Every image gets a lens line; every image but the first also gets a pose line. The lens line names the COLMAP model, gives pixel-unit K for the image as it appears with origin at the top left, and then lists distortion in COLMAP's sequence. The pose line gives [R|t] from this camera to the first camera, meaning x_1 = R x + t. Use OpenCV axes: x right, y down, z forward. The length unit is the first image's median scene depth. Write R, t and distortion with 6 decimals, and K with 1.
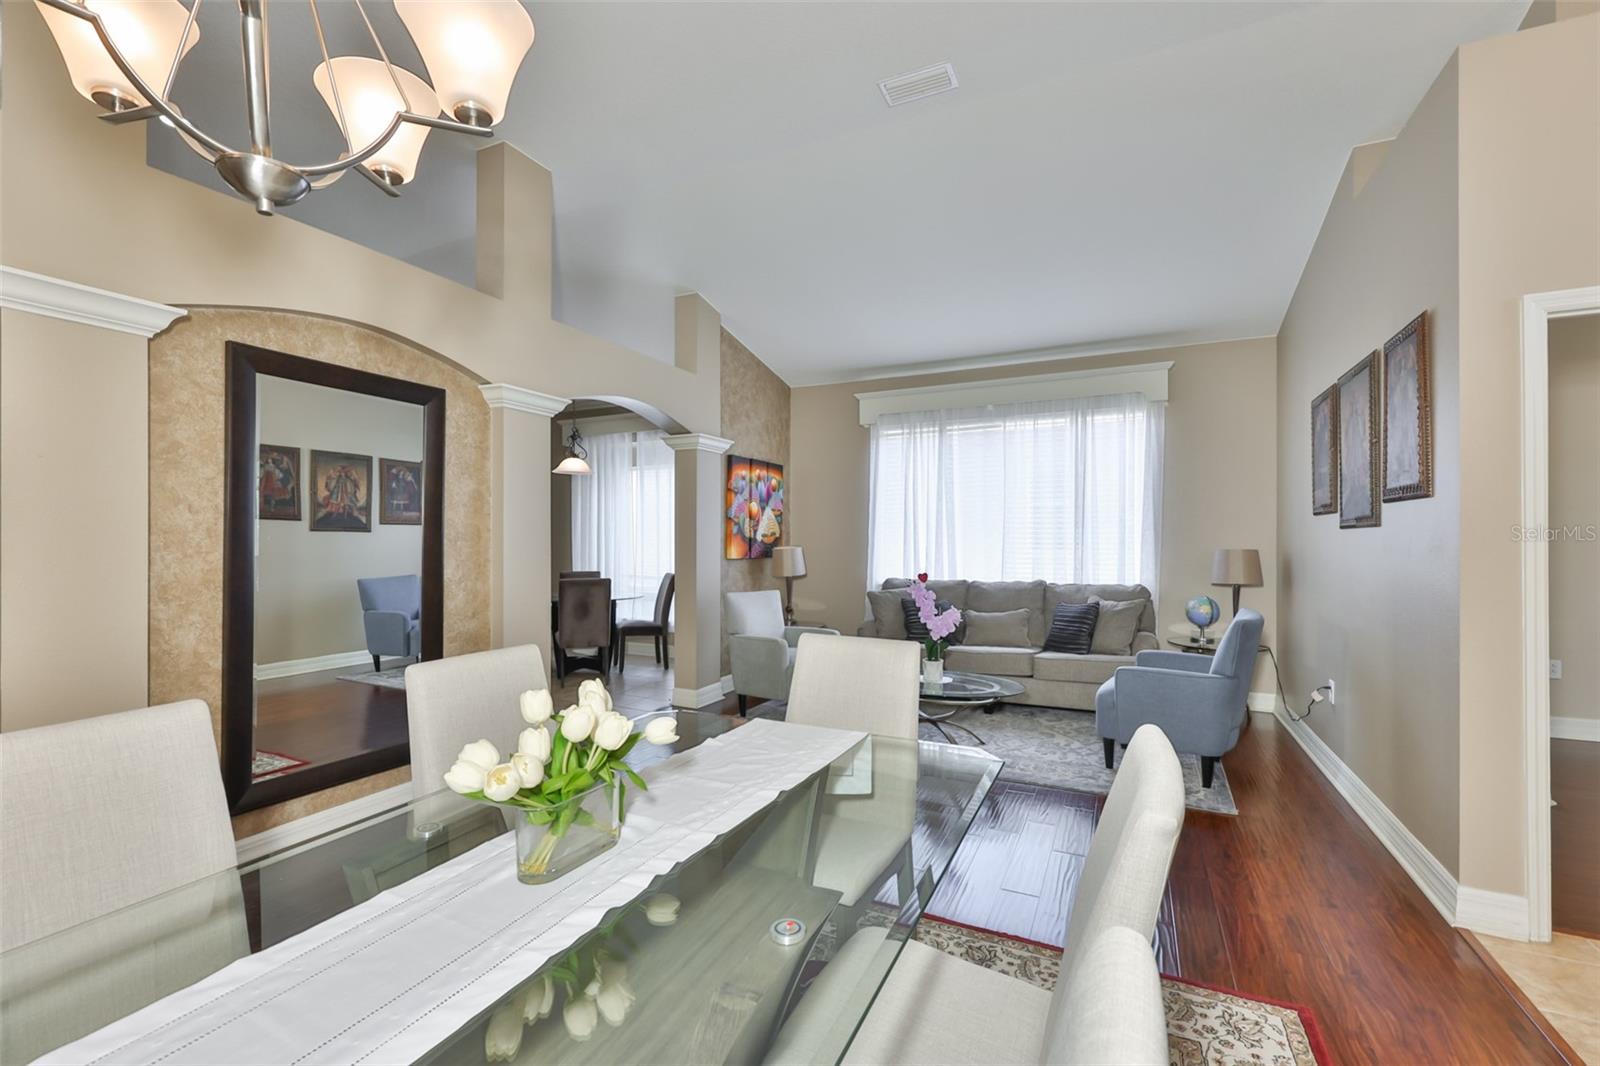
lens RADIAL K [[677.9, 0, 798.5], [0, 677.9, 534.5], [0, 0, 1]] dist [-0.002756, -0.000402]
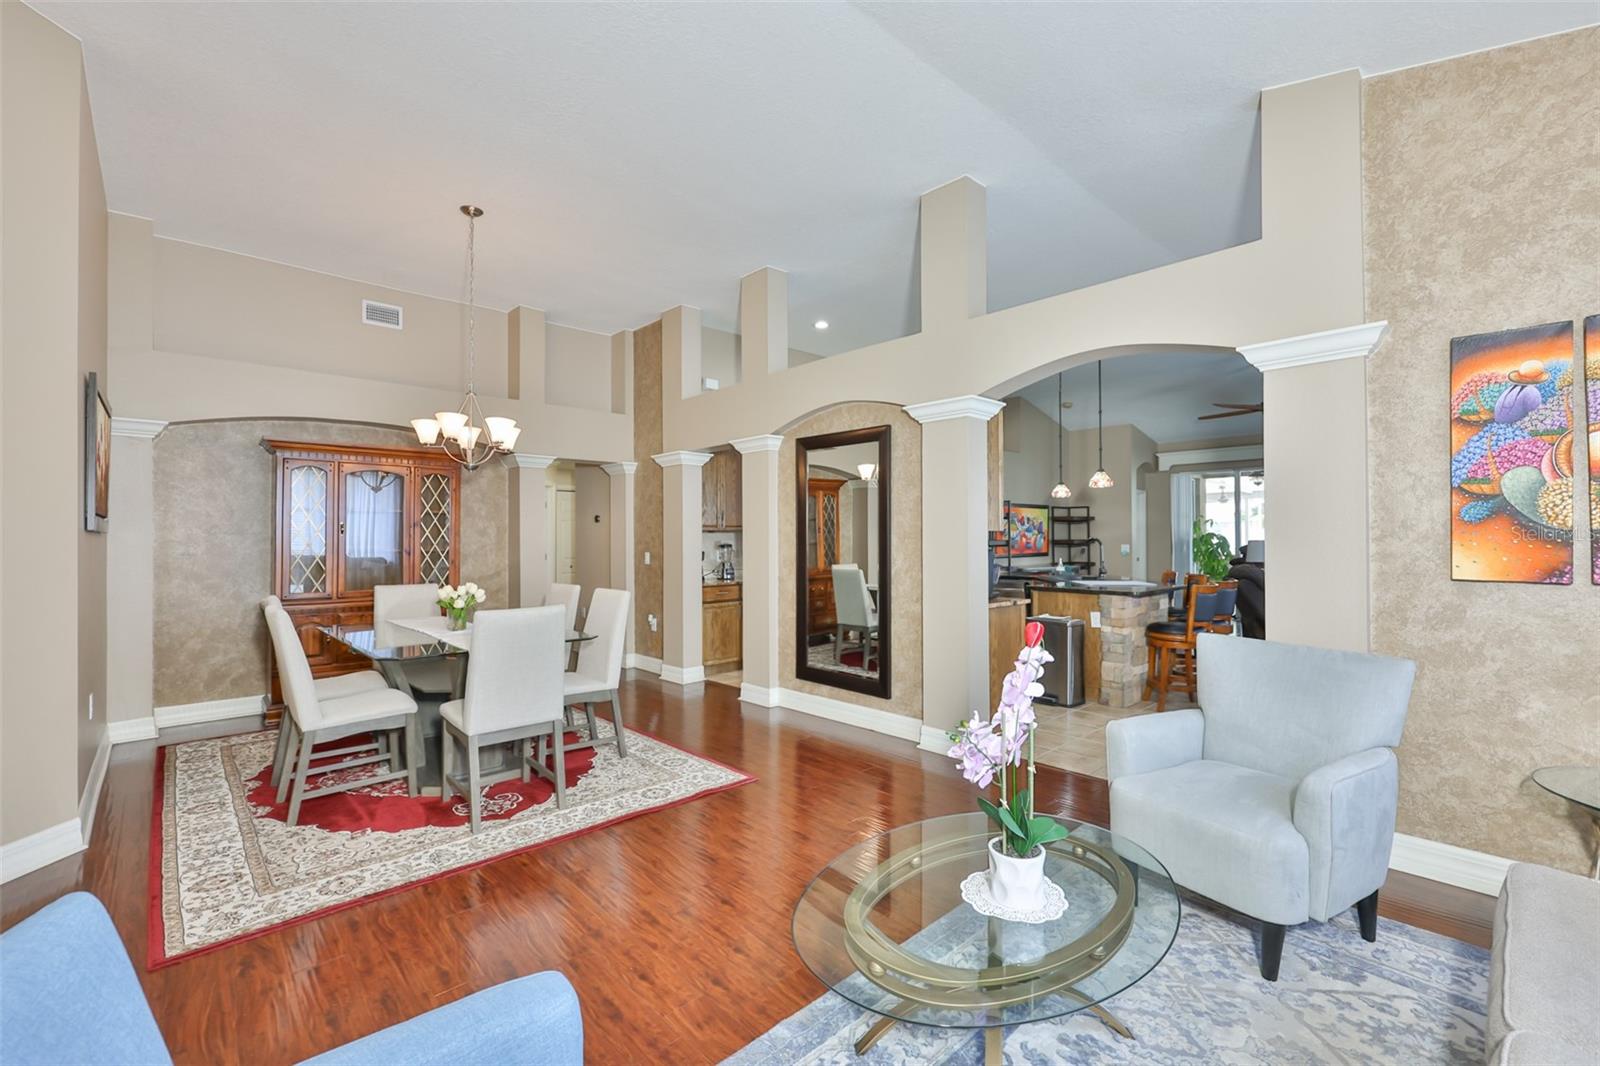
lens RADIAL K [[677.9, 0, 798.5], [0, 677.9, 534.5], [0, 0, 1]] dist [-0.002756, -0.000402]
pose [[-0.366787, -0.002205, -0.930302, 0.589865], [0.011557, 0.999909, -0.006926, 0.005721], [0.930233, -0.013292, -0.366728, 1.013209]]
